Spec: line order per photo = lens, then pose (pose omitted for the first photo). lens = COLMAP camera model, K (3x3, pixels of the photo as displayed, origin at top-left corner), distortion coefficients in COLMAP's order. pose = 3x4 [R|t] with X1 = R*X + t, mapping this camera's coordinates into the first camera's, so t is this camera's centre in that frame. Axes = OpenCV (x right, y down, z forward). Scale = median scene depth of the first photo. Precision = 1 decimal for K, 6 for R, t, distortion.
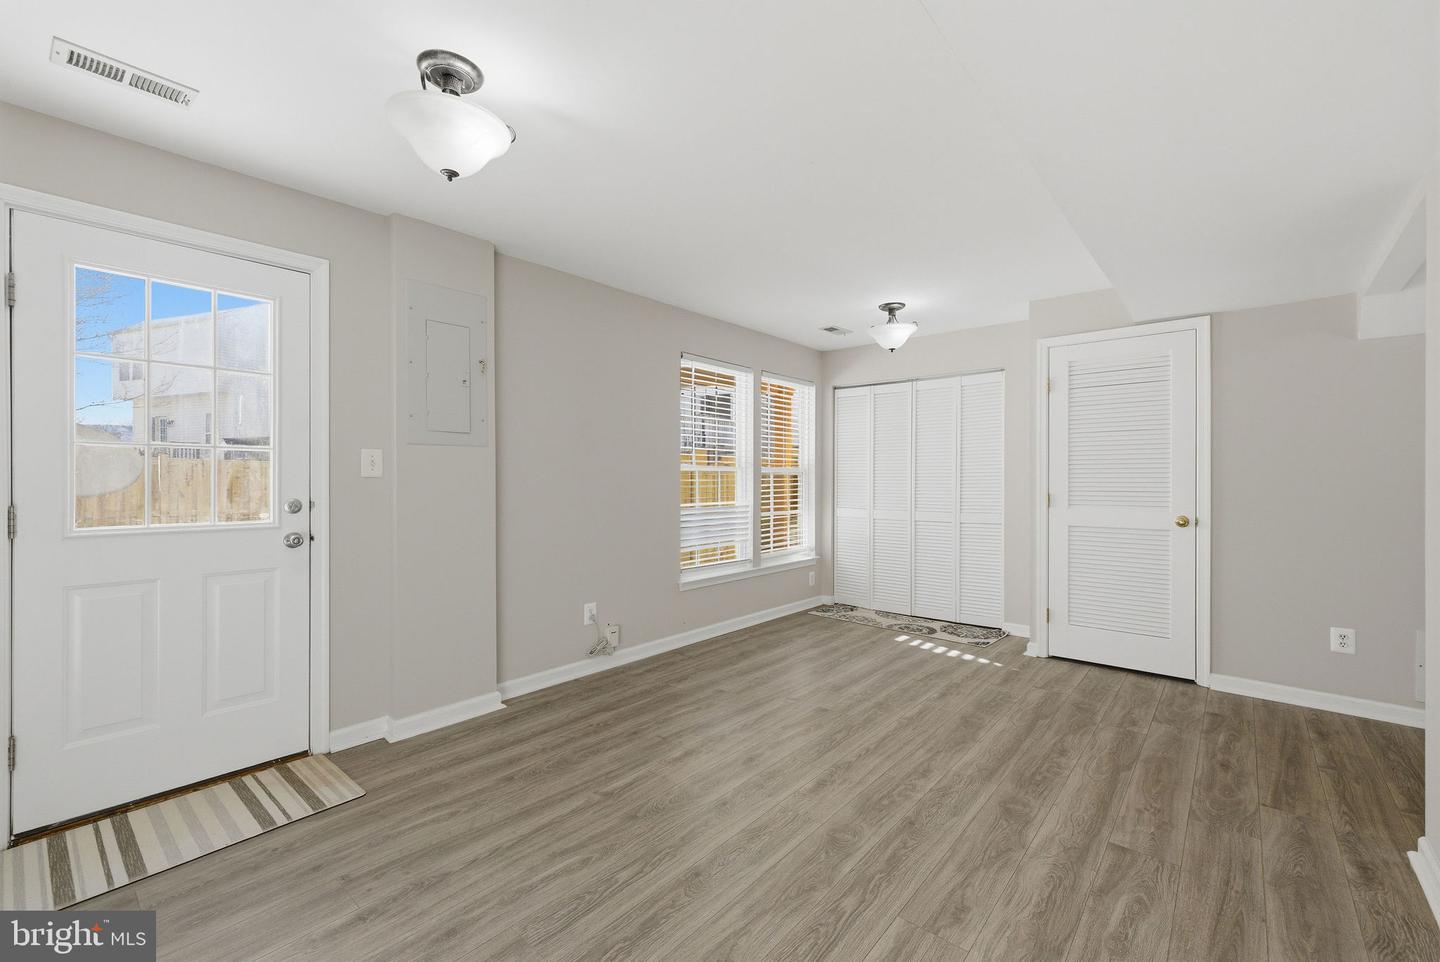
lens RADIAL K [[604.1, 0, 724.1], [0, 604.1, 480.3], [0, 0, 1]] dist [0.013559, -0.000012]
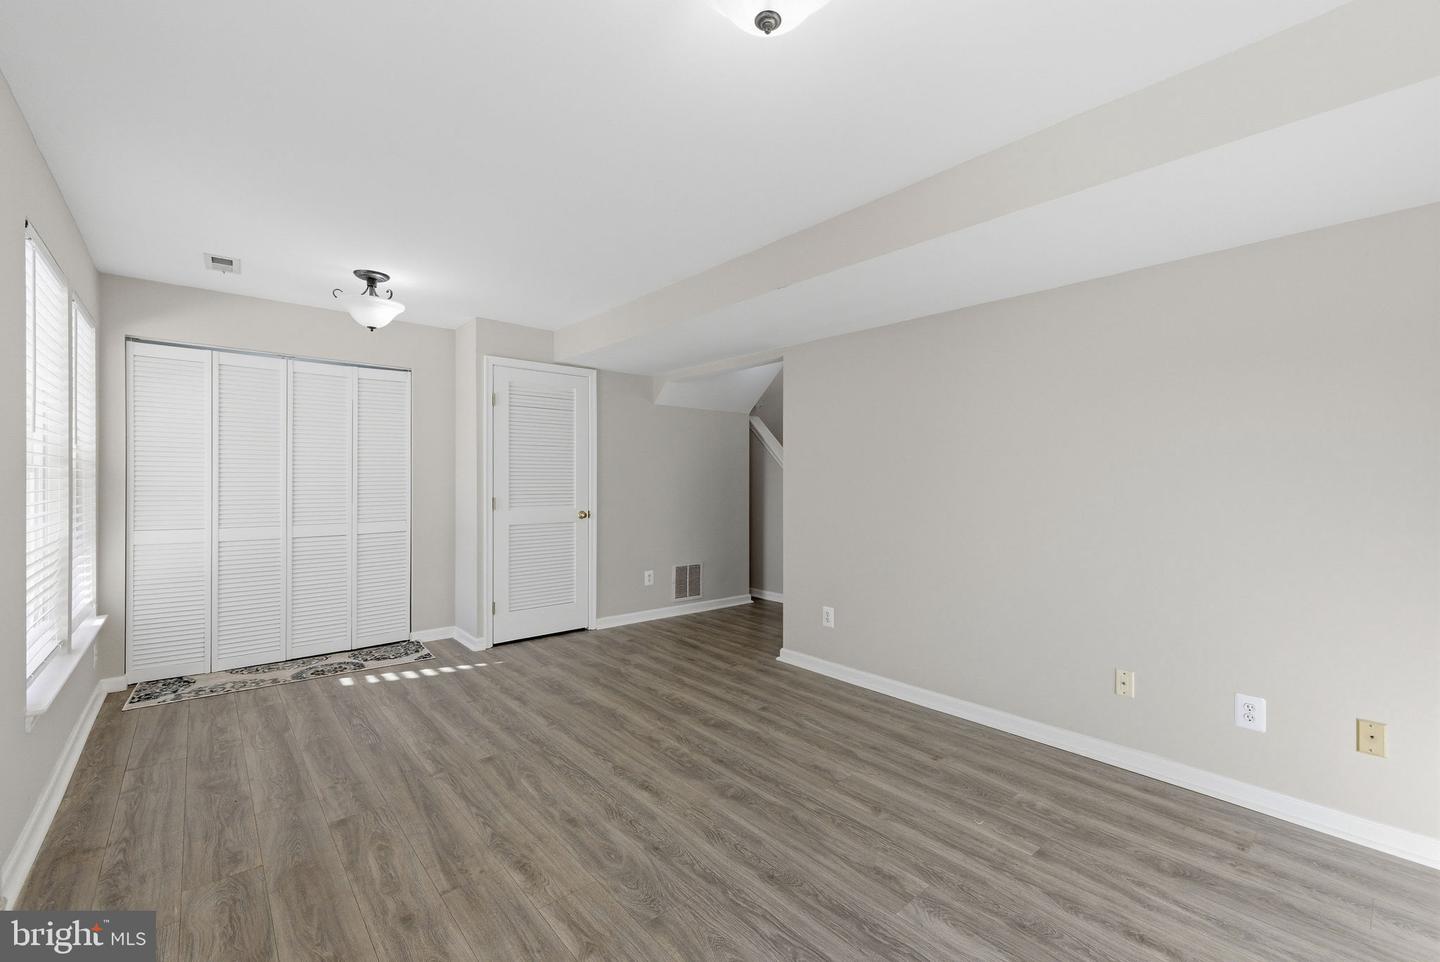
lens RADIAL K [[604.1, 0, 725.0], [0, 604.1, 480.5], [0, 0, 1]] dist [0.013559, -0.000012]
pose [[0.142863, -0.001959, 0.989741, -0.580423], [-0.000071, 0.999998, 0.001990, -0.013256], [-0.989742, -0.000354, 0.142862, 0.503945]]
